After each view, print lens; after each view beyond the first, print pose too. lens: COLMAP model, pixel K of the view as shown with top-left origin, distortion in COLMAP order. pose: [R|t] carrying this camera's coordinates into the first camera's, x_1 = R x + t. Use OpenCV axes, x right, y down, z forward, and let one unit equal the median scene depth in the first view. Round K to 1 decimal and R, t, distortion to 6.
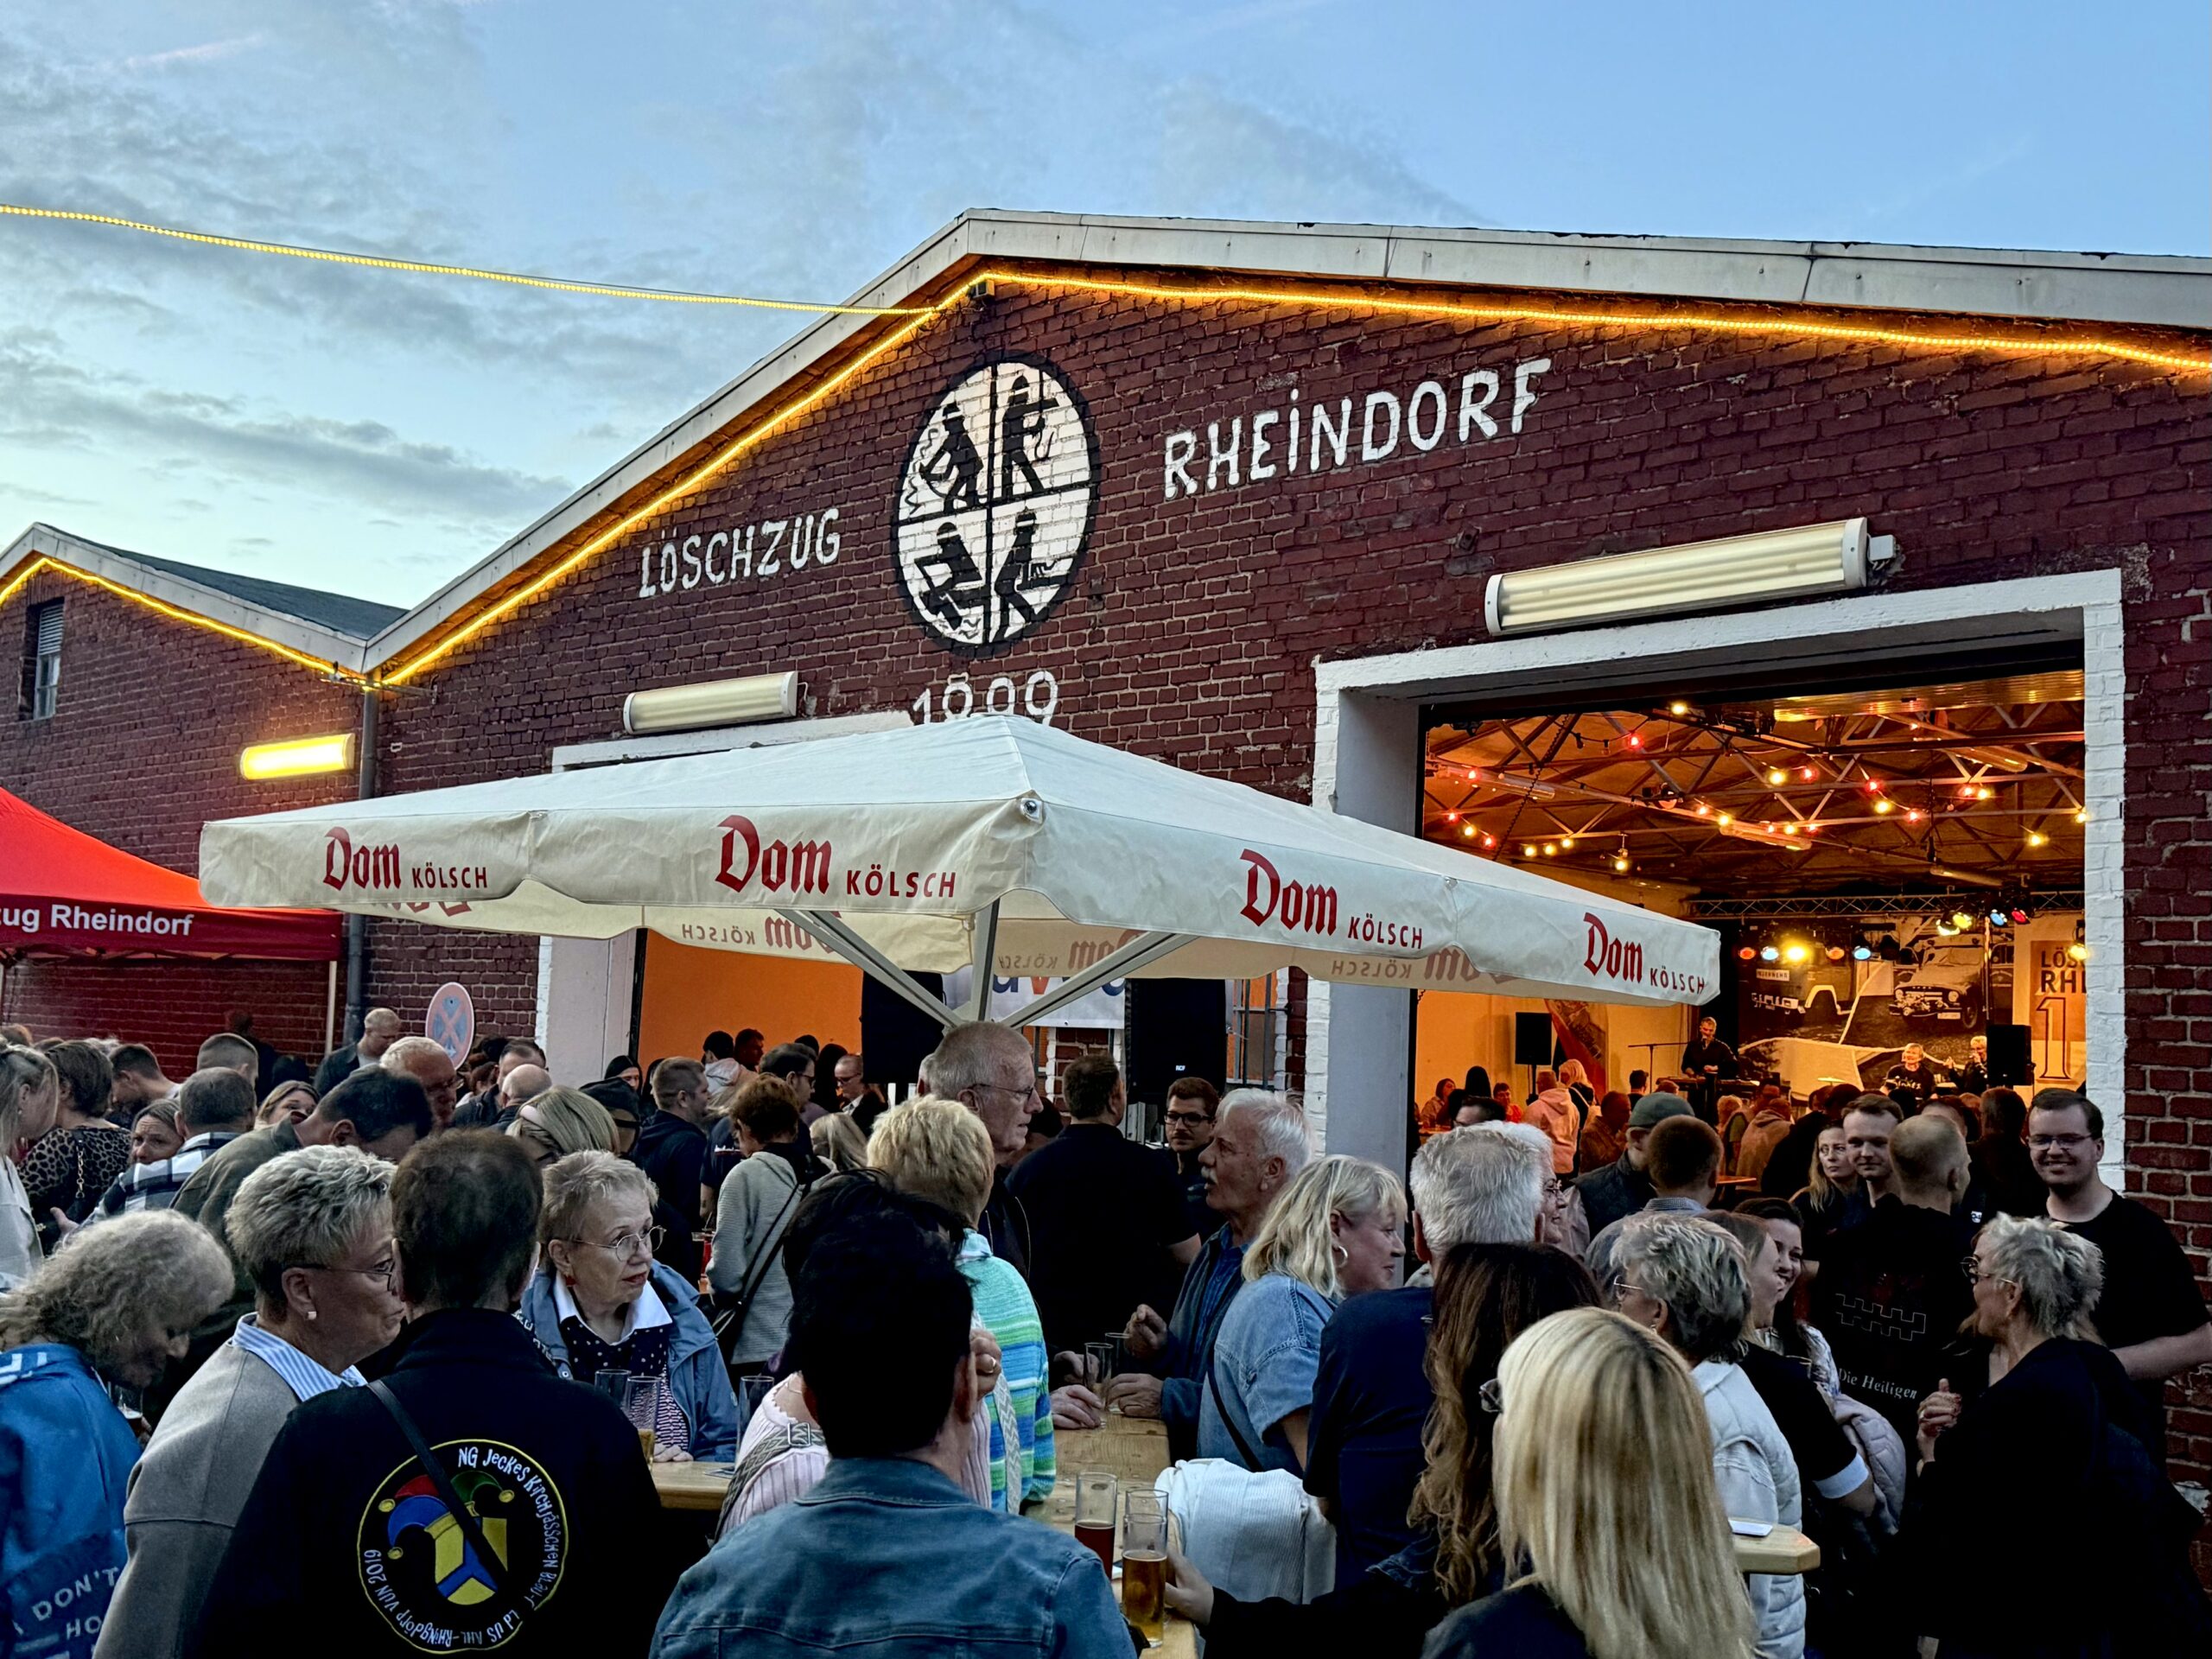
lens RADIAL K [[2237.5, 0, 1097.7], [0, 2237.5, 839.5], [0, 0, 1]] dist [0.076760, 0.000000]
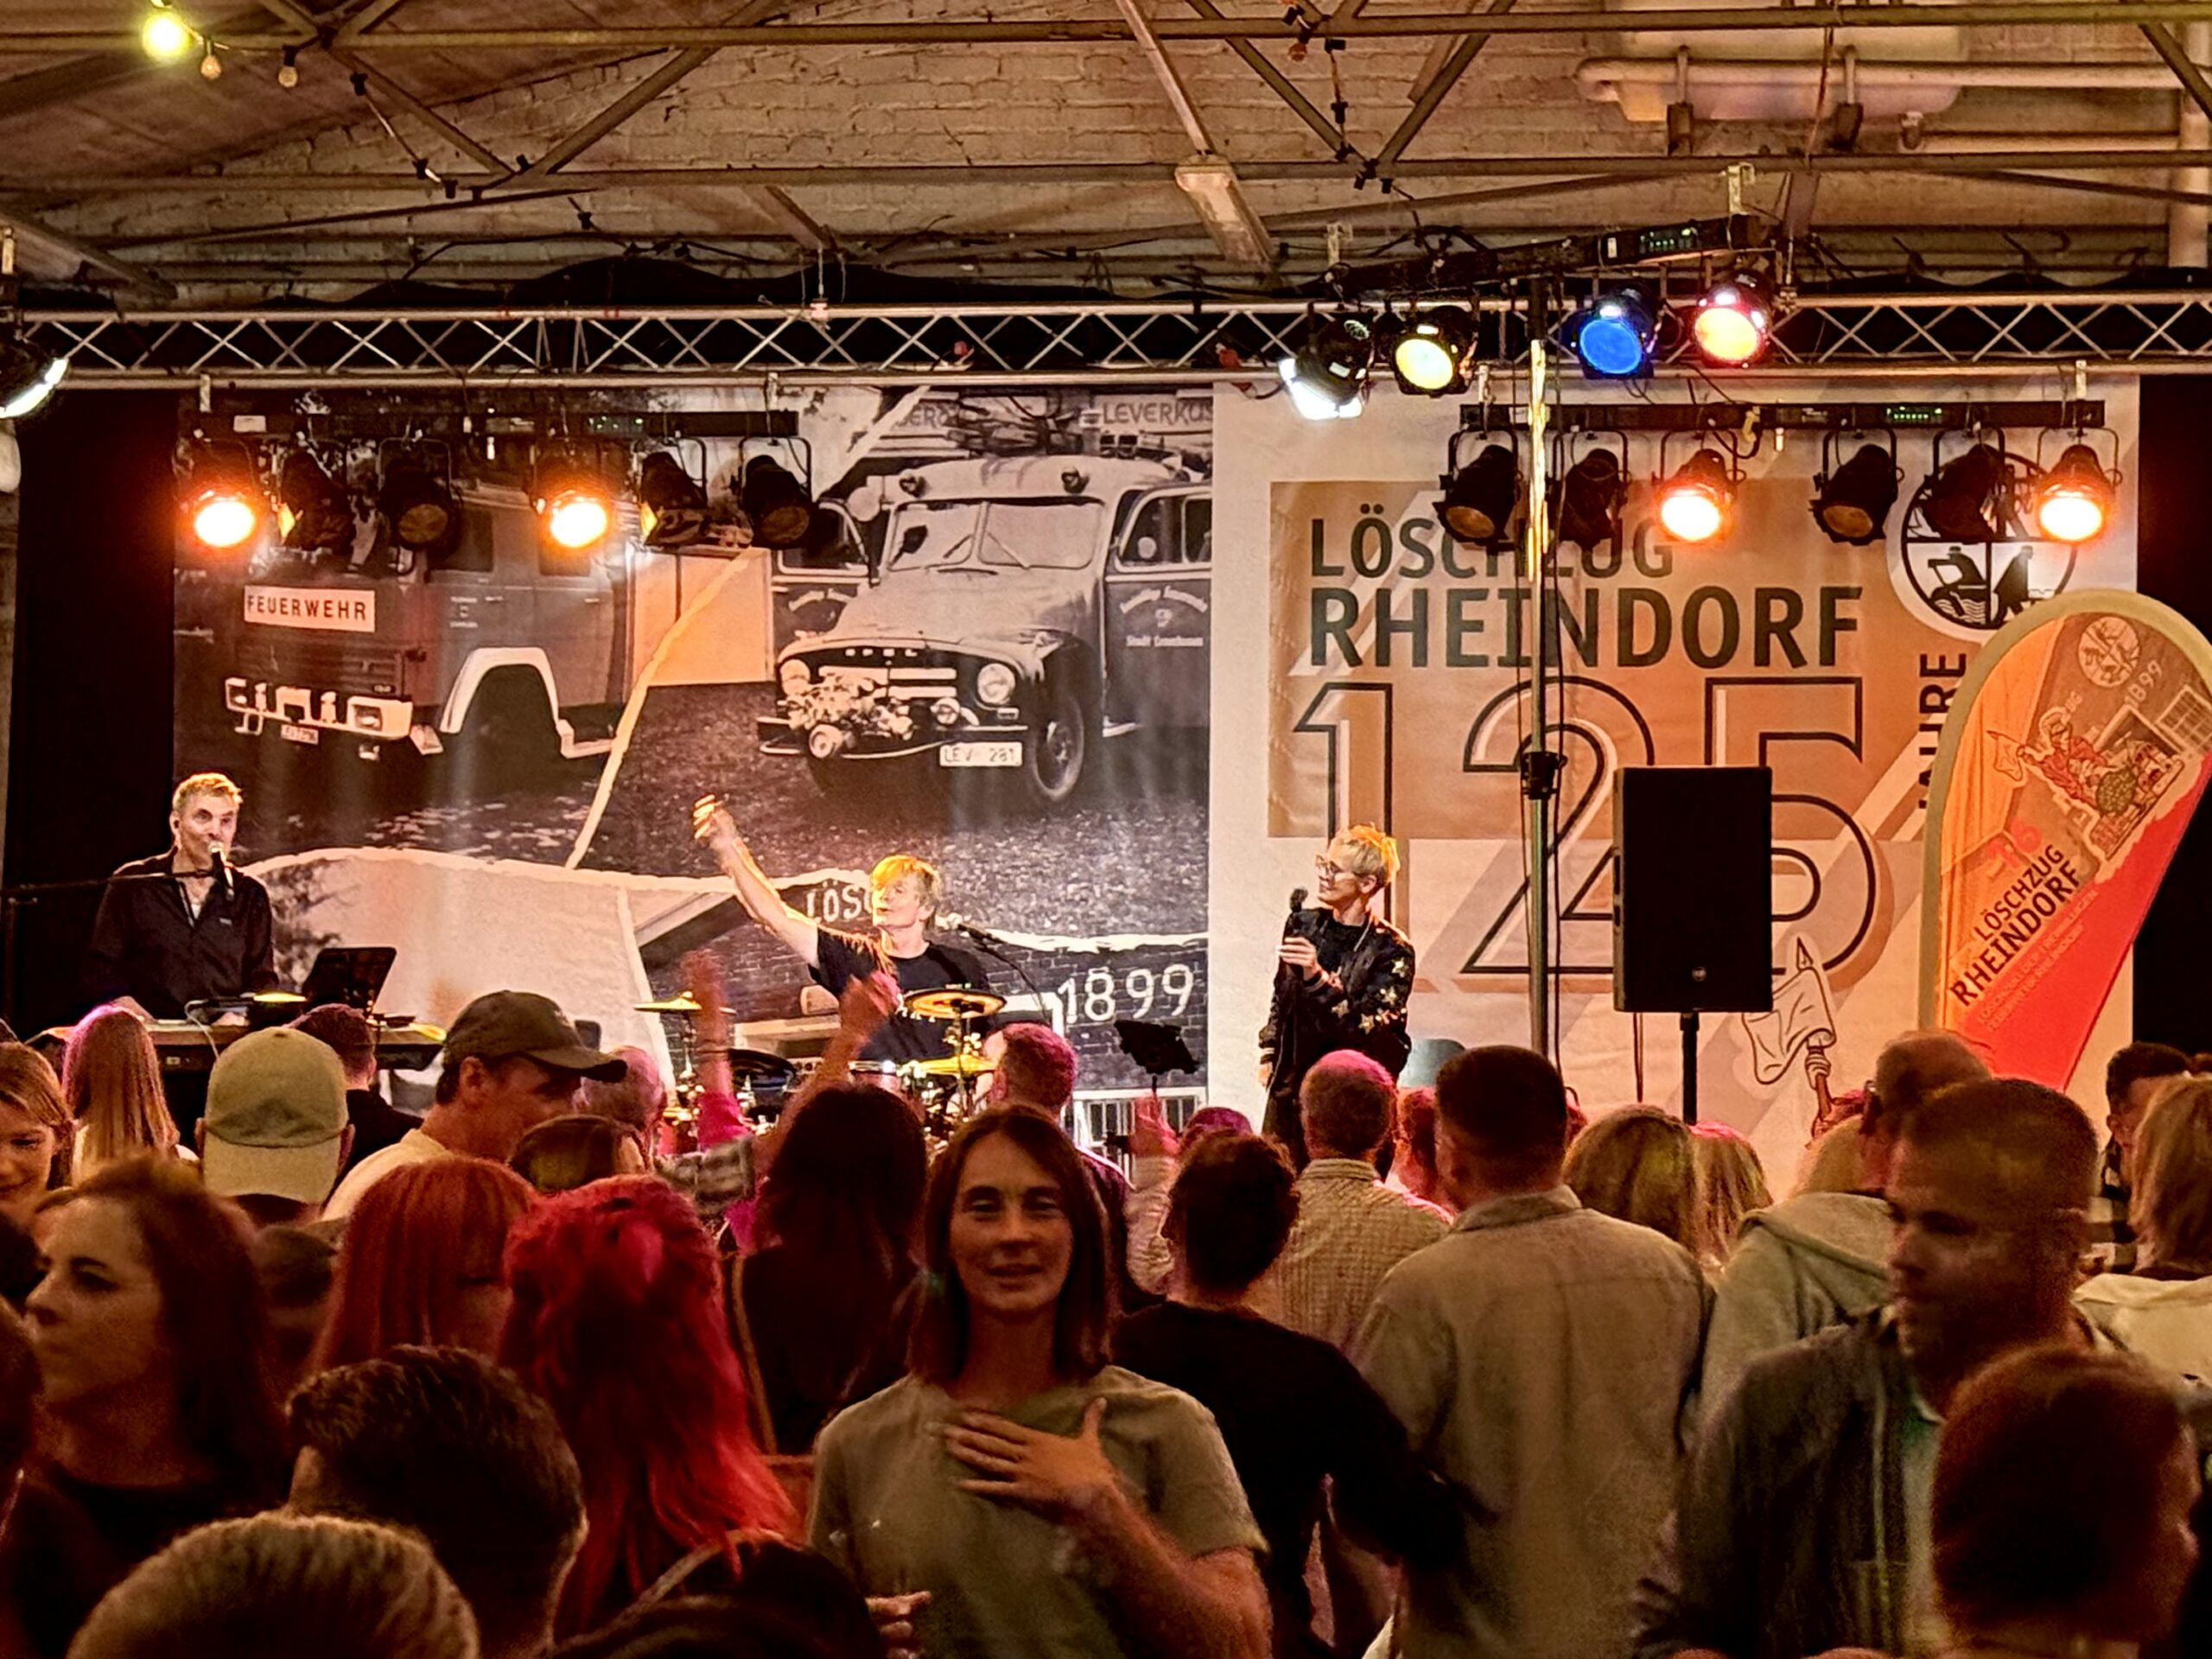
lens RADIAL K [[5376.0, 0, 1101.1], [0, 5376.0, 822.9], [0, 0, 1]] dist [0.082711, 0.000000]
pose [[0.802657, -0.013054, 0.596298, 0.003495], [-0.036264, 0.996843, 0.070635, 0.039393], [-0.595338, -0.078320, 0.799649, 0.469225]]
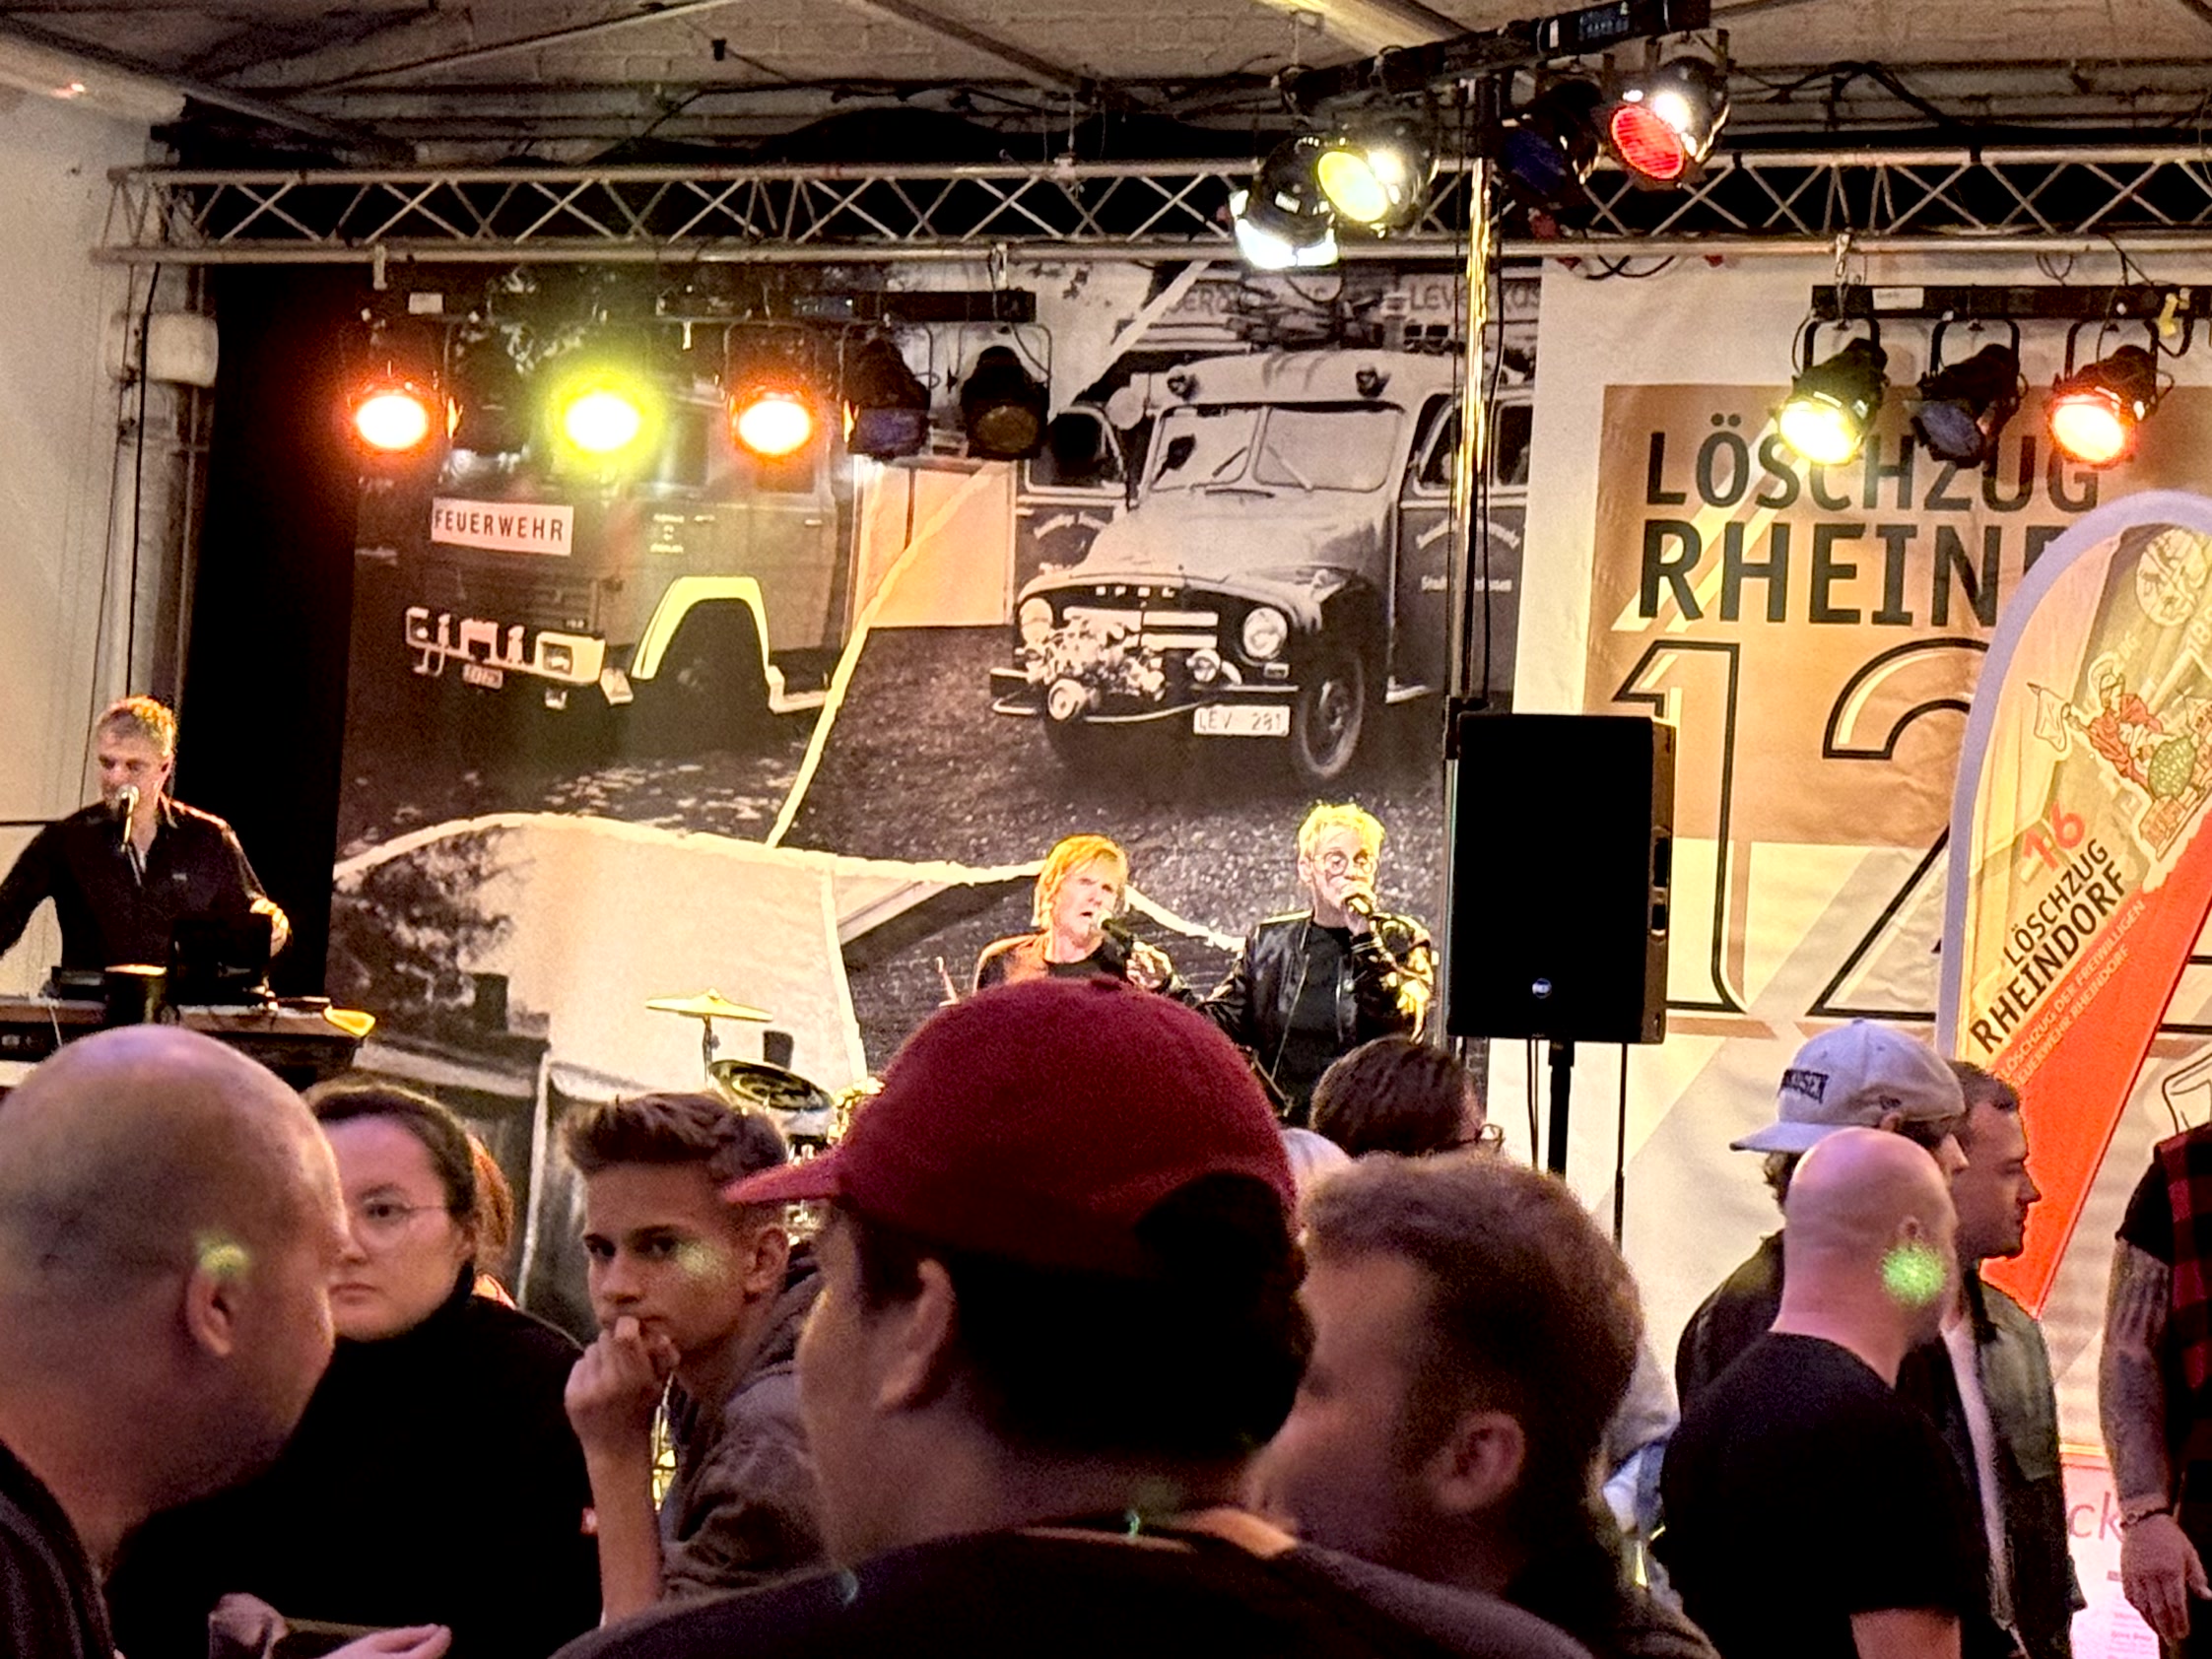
lens RADIAL K [[6087.1, 0, 1099.6], [0, 6087.1, 827.9], [0, 0, 1]] dist [0.071896, 0.000000]
pose [[0.939537, 0.022108, 0.341734, 0.161176], [-0.049746, 0.996140, 0.072322, 0.045802], [-0.338816, -0.084949, 0.937010, 0.448873]]
